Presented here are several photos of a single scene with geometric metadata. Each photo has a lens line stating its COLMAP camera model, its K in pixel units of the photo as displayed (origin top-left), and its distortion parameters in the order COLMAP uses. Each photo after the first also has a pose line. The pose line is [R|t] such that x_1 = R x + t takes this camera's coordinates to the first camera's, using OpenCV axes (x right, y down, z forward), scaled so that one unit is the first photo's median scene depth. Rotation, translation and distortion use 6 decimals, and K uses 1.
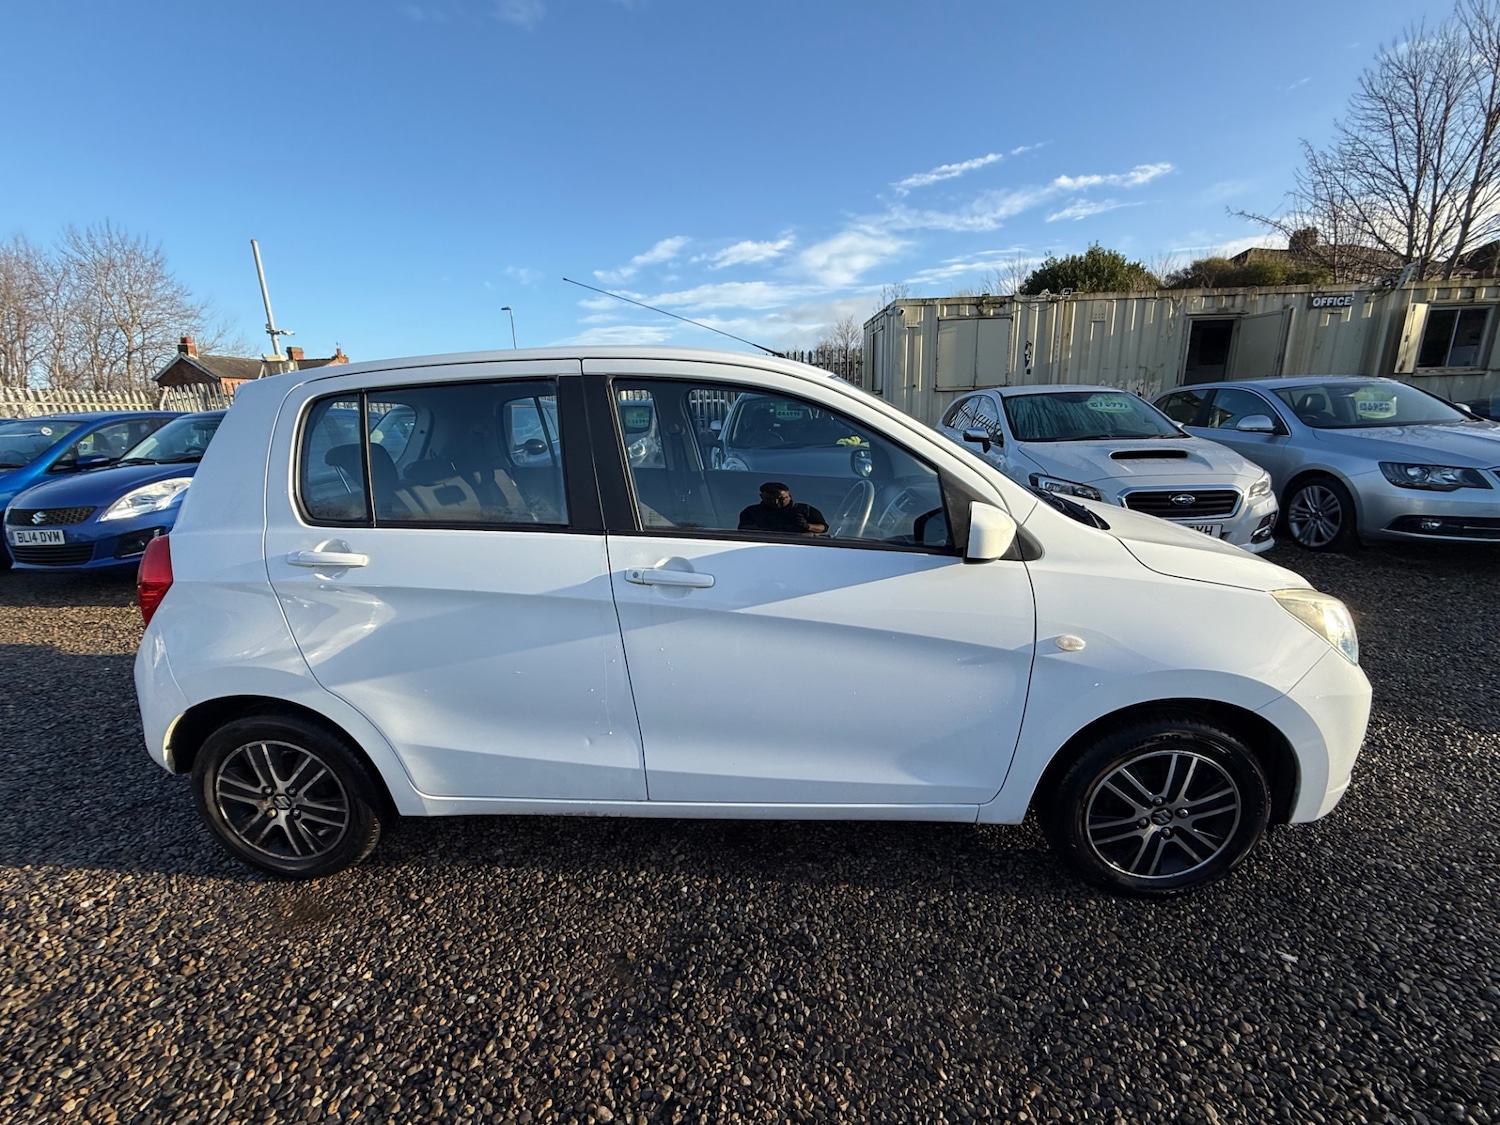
lens RADIAL K [[615.0, 0, 744.8], [0, 615.0, 573.5], [0, 0, 1]] dist [0.000870, 0.000493]
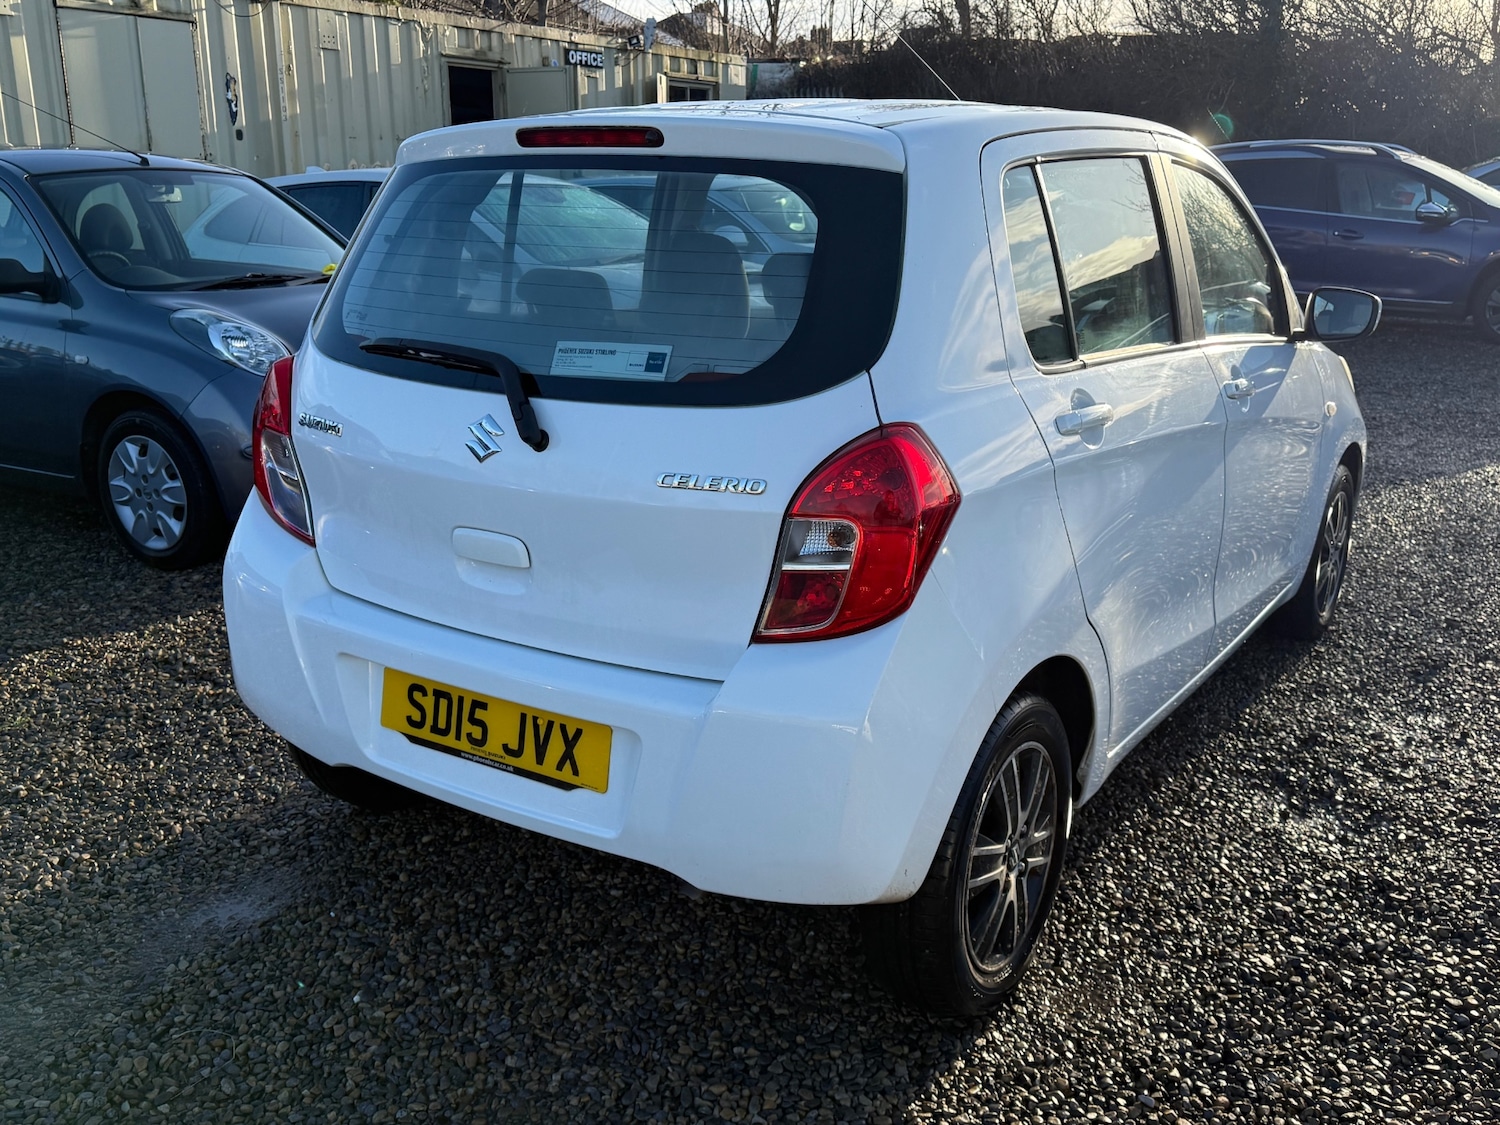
lens RADIAL K [[1395.9, 0, 748.6], [0, 1395.9, 553.3], [0, 0, 1]] dist [0.109461, -0.209170]
pose [[0.507836, -0.192352, 0.839704, -1.985875], [0.213120, 0.972505, 0.093882, -0.092234], [-0.834675, 0.131281, 0.534867, 0.459369]]
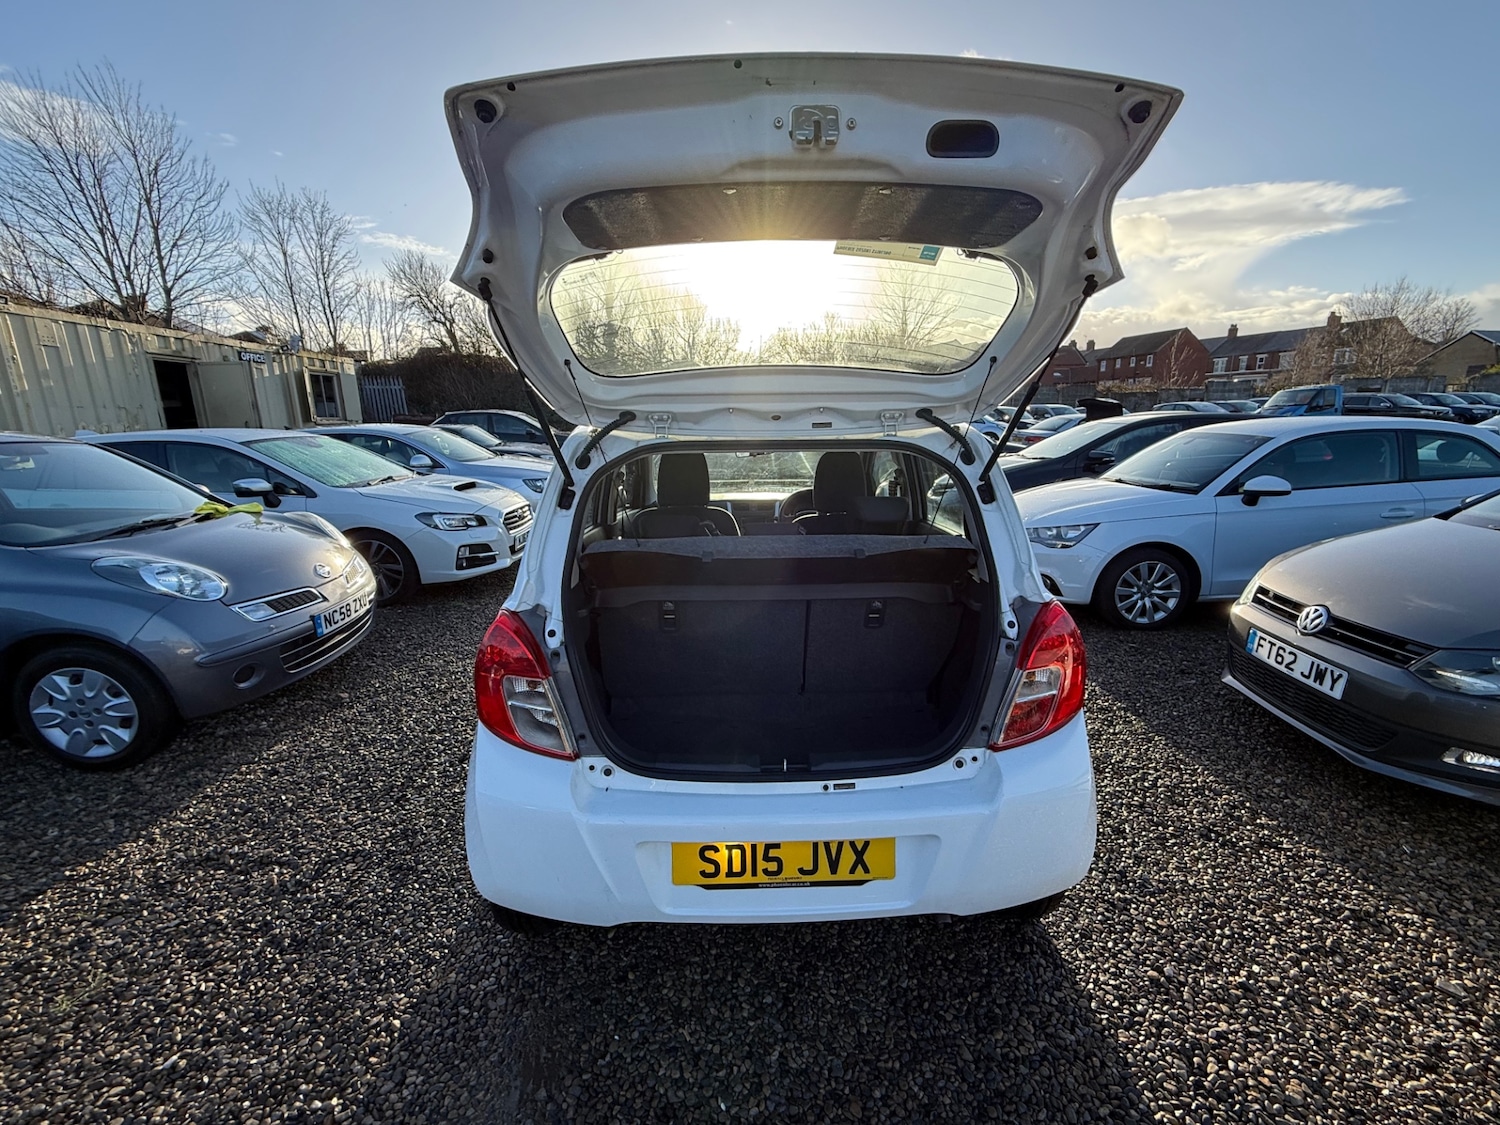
lens RADIAL K [[633.9, 0, 751.9], [0, 633.9, 558.6], [0, 0, 1]] dist [0.002611, 0.000245]
pose [[-0.081369, -0.190270, 0.978354, -1.740614], [0.280405, 0.937590, 0.205663, -0.427235], [-0.956427, 0.291070, -0.022938, 1.395938]]
